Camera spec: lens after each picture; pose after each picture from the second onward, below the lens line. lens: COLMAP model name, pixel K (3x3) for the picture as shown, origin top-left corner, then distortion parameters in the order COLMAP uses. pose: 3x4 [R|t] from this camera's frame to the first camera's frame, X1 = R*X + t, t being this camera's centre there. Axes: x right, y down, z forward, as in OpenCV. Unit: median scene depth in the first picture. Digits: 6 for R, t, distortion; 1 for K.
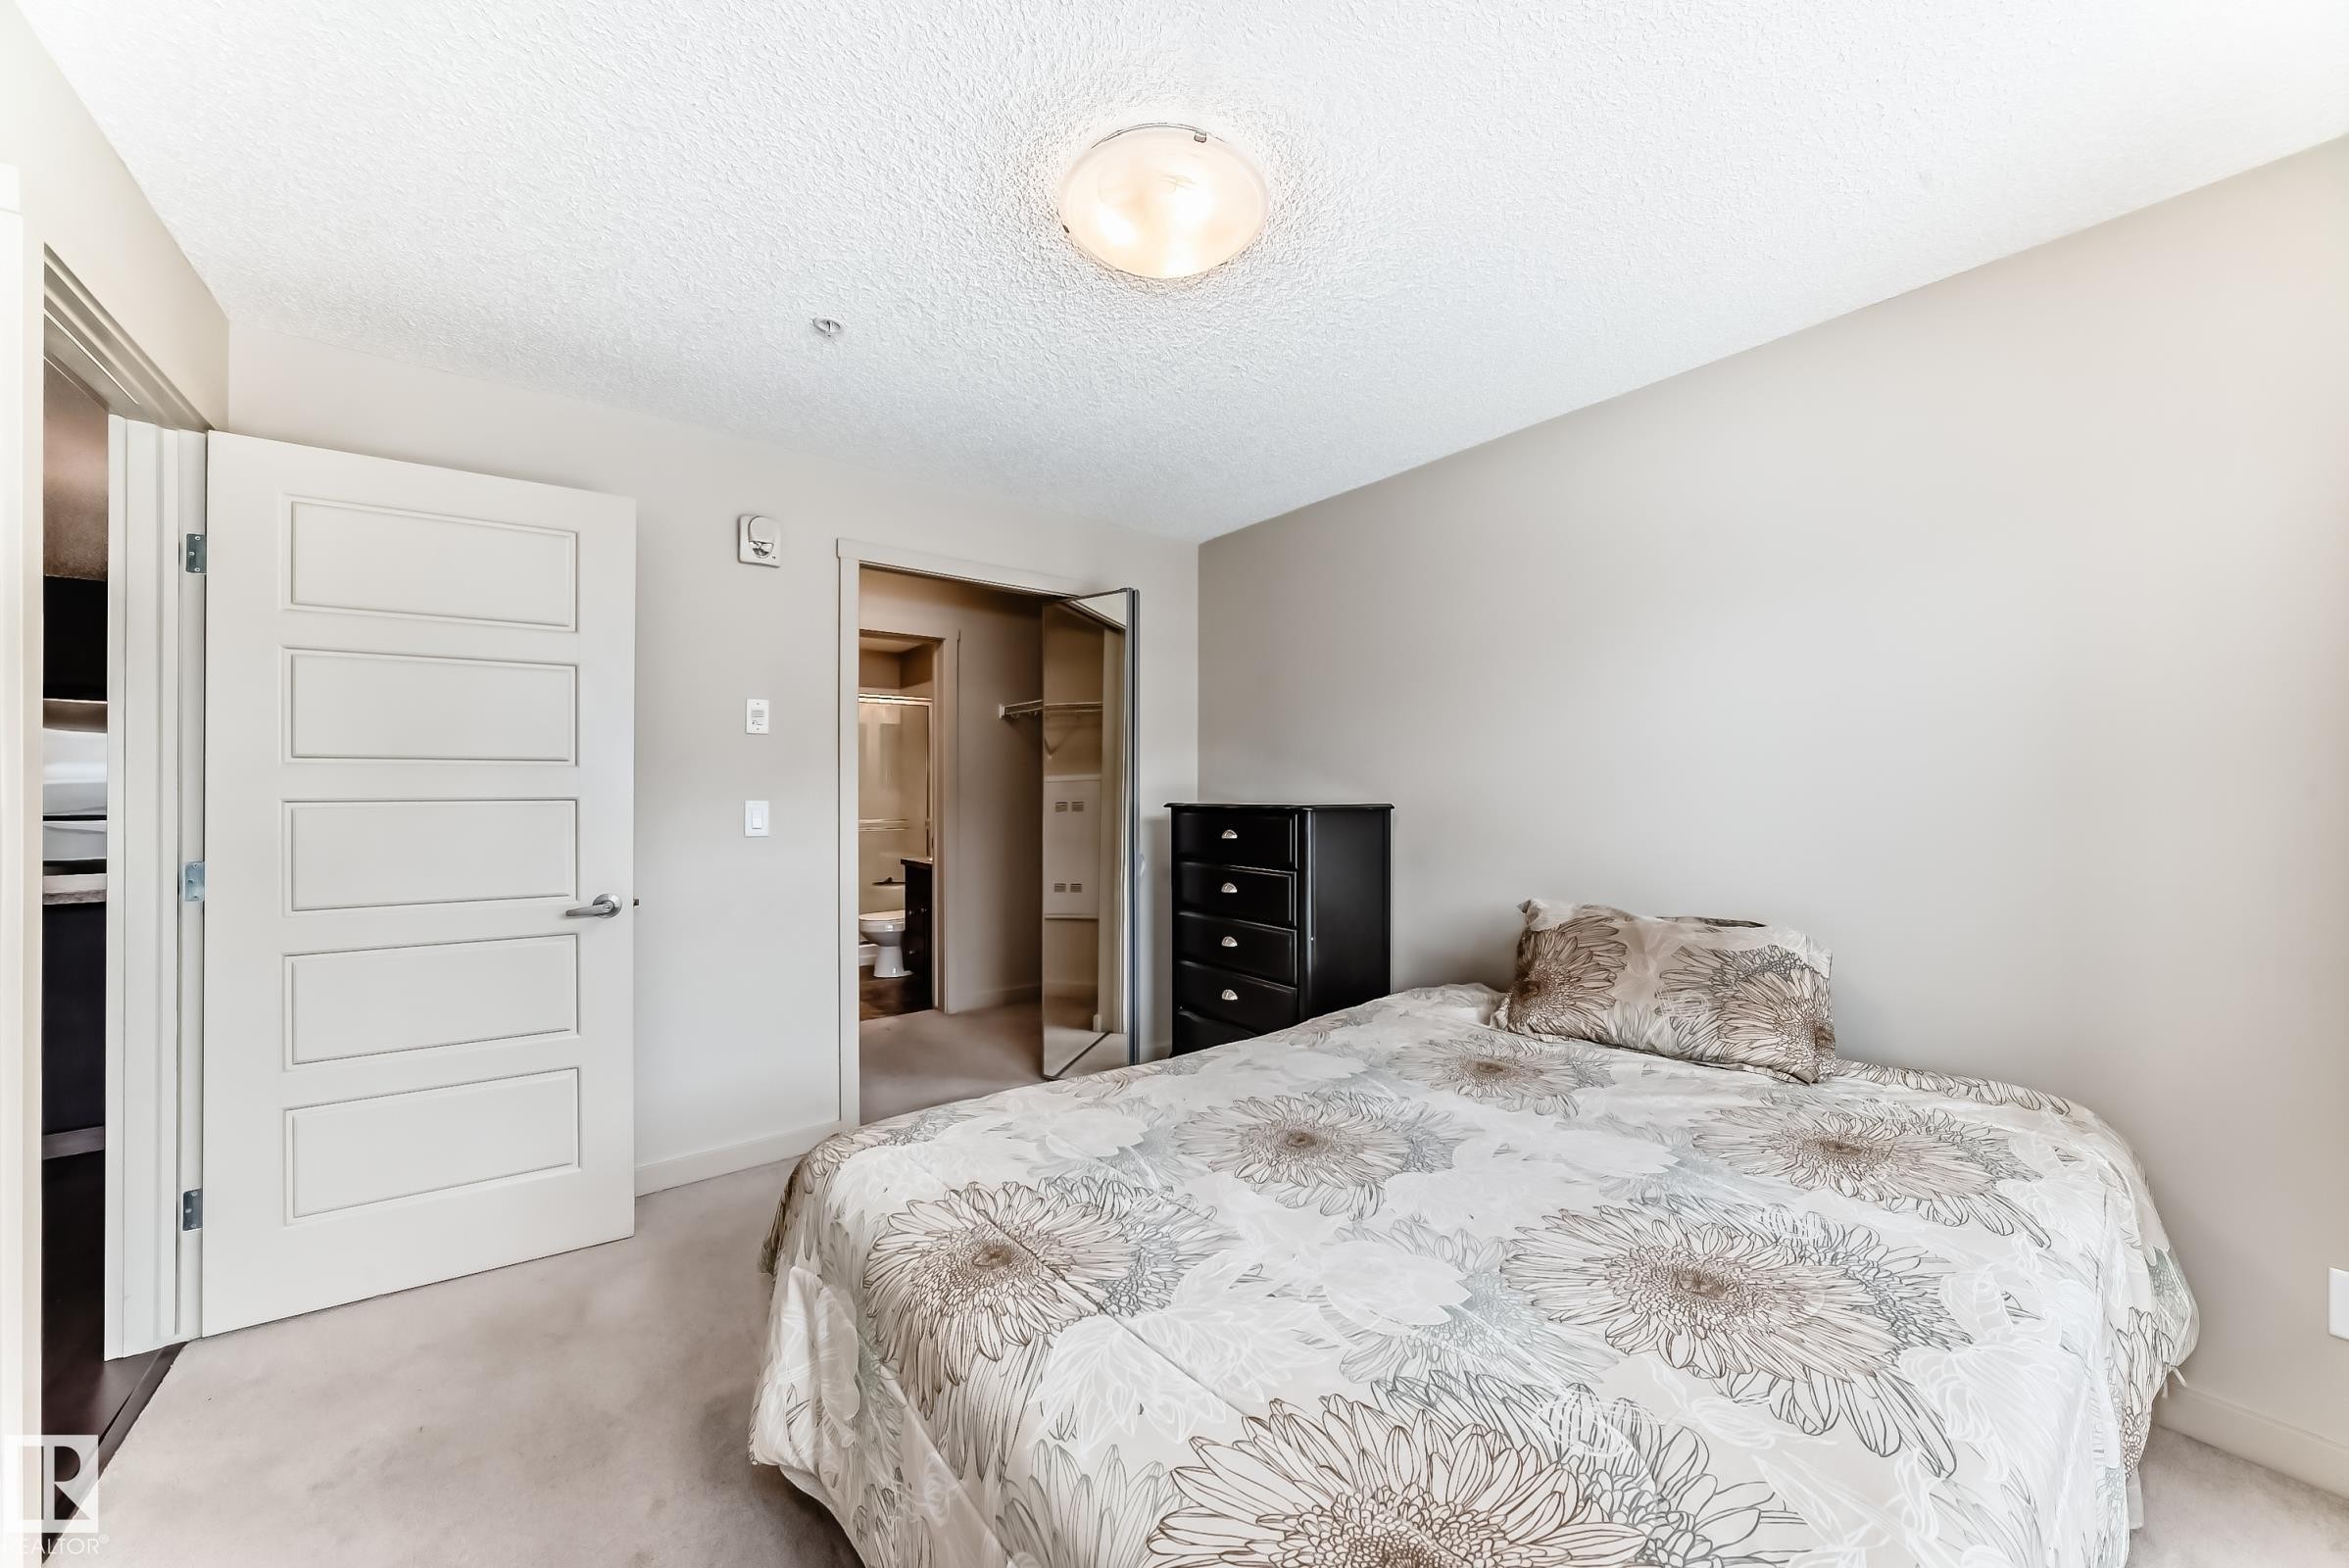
lens RADIAL K [[841.8, 0, 1176.8], [0, 841.8, 791.1], [0, 0, 1]] dist [-0.028304, 0.009560]
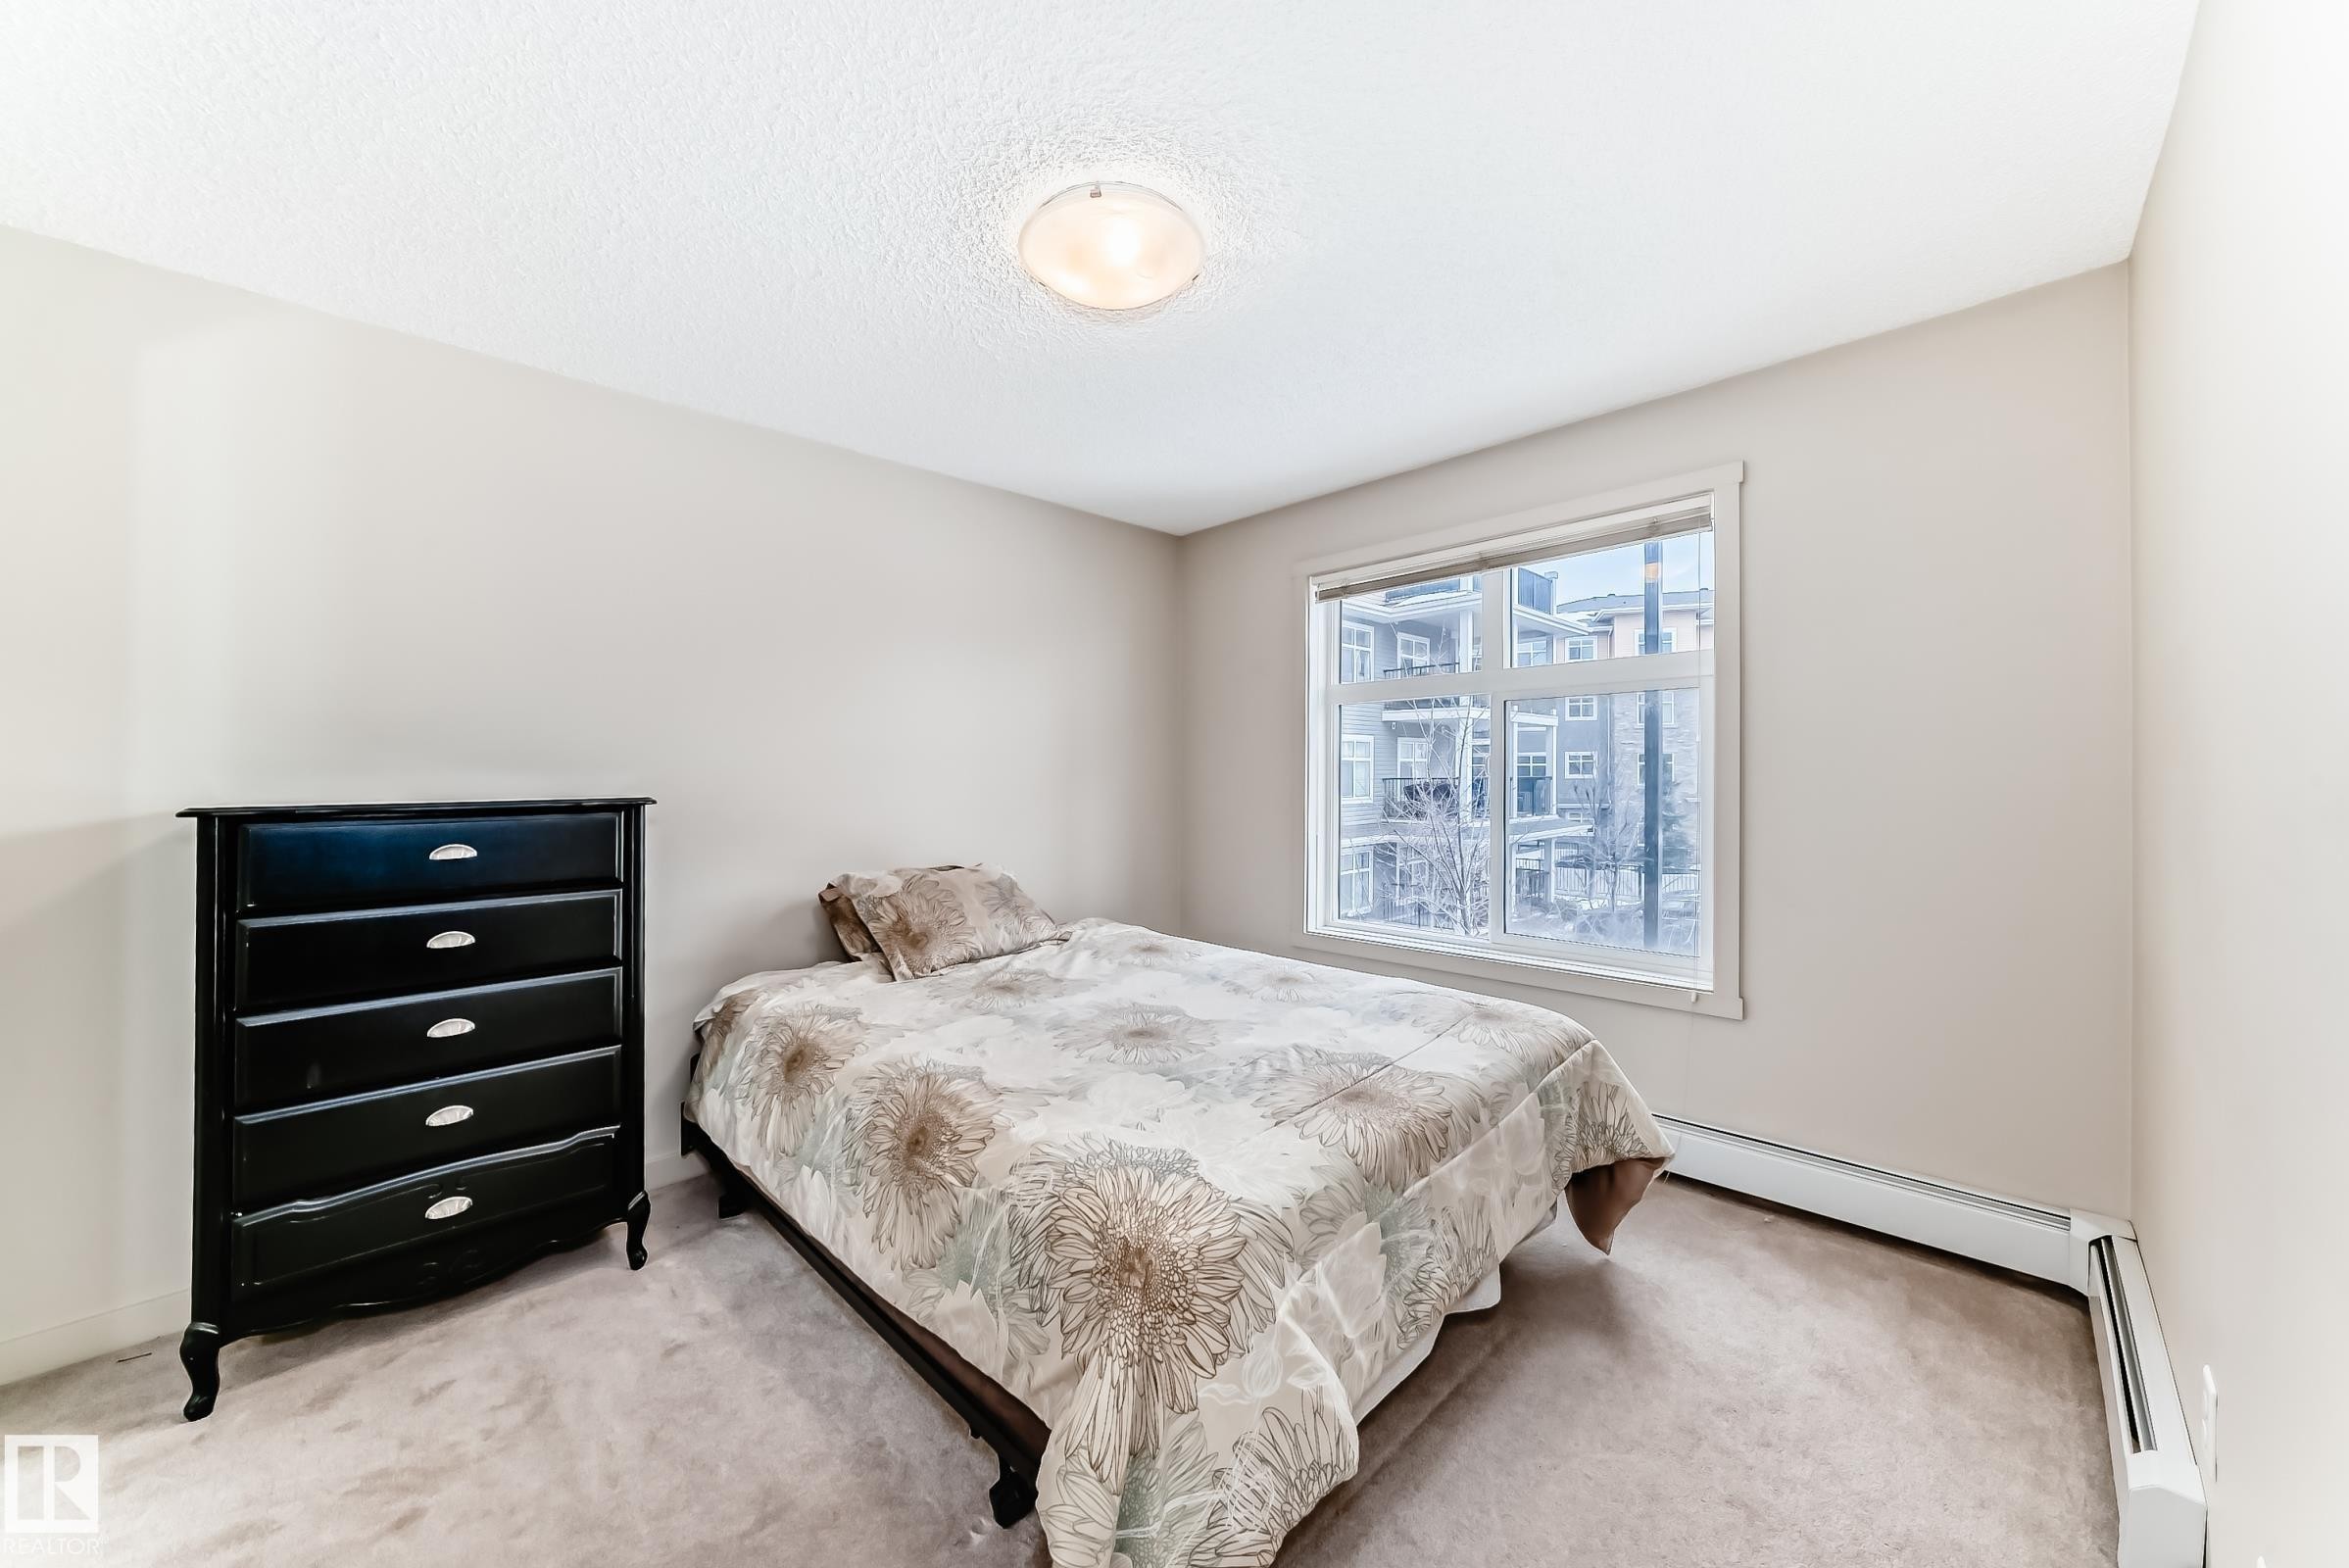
lens RADIAL K [[851.9, 0, 1177.7], [0, 851.9, 769.6], [0, 0, 1]] dist [-0.015249, 0.000047]
pose [[-0.108863, 0.006611, 0.994035, -1.173008], [0.009126, 0.999942, -0.005651, -0.000717], [-0.994015, 0.008457, -0.108917, 1.044984]]
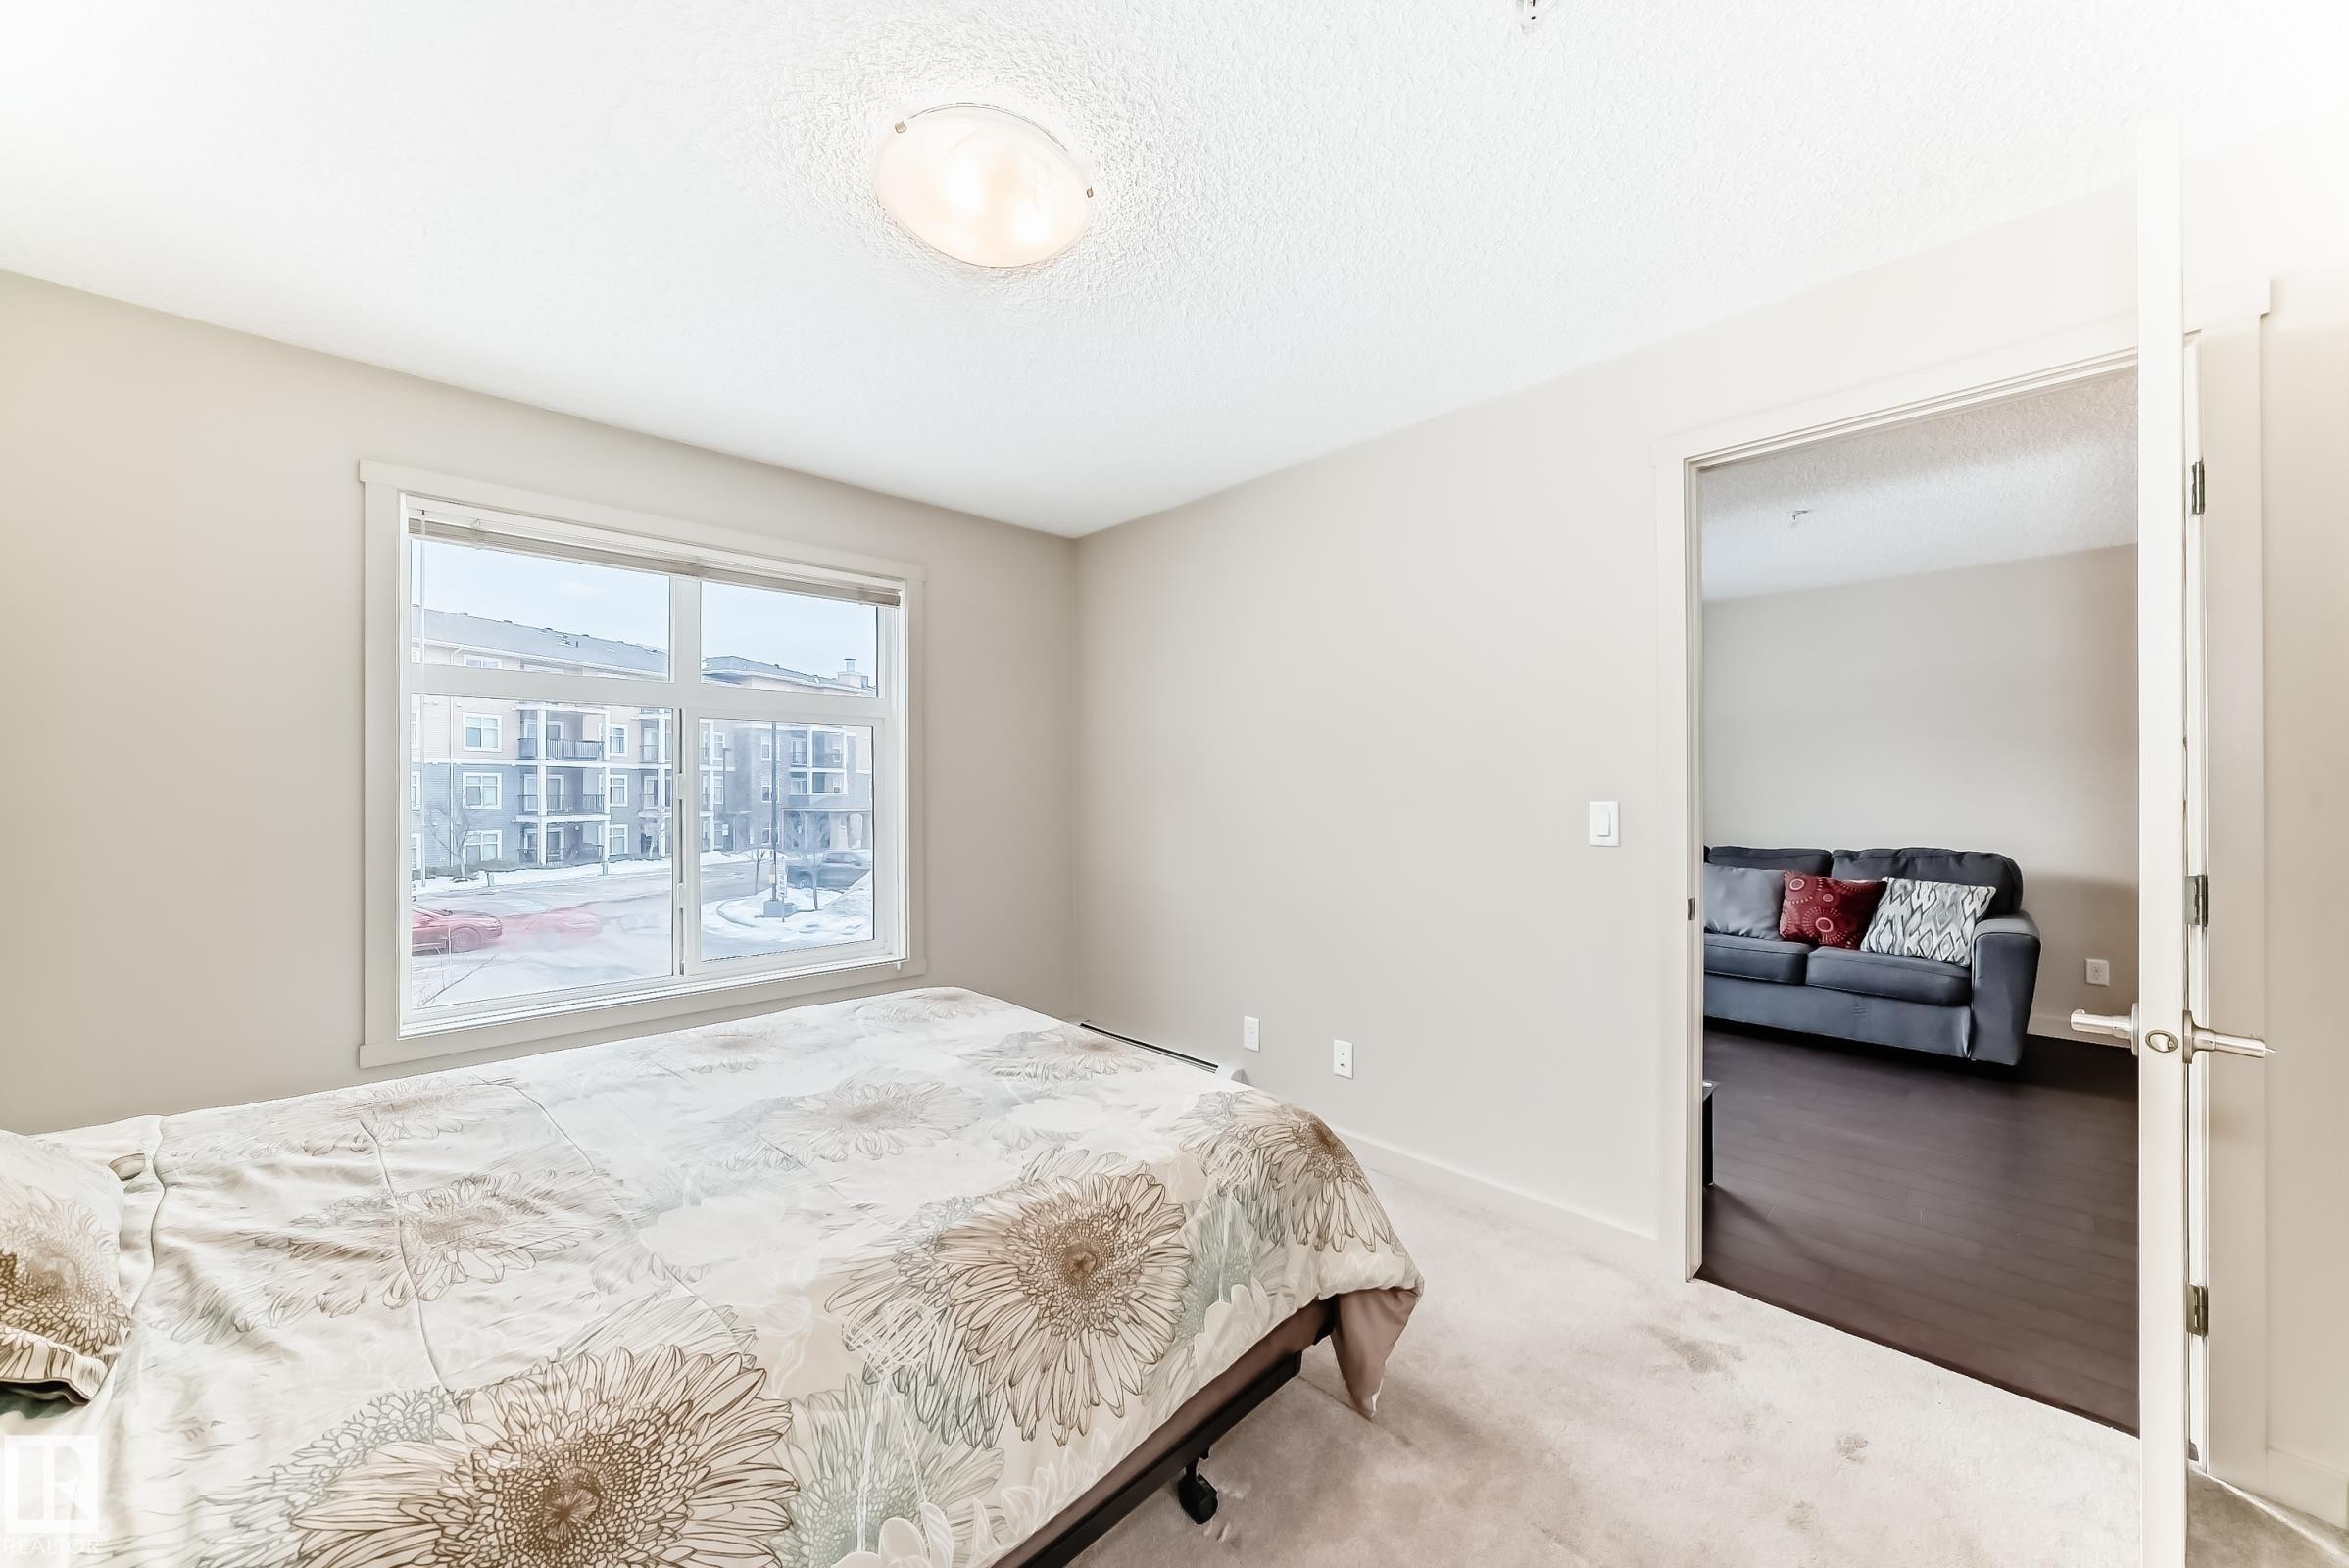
lens RADIAL K [[841.8, 0, 1176.8], [0, 841.8, 791.1], [0, 0, 1]] dist [-0.028304, 0.009560]
pose [[-0.993447, 0.003417, -0.114241, -0.125465], [0.003139, 0.999992, 0.002610, -0.003909], [0.114249, 0.002235, -0.993450, 2.030251]]
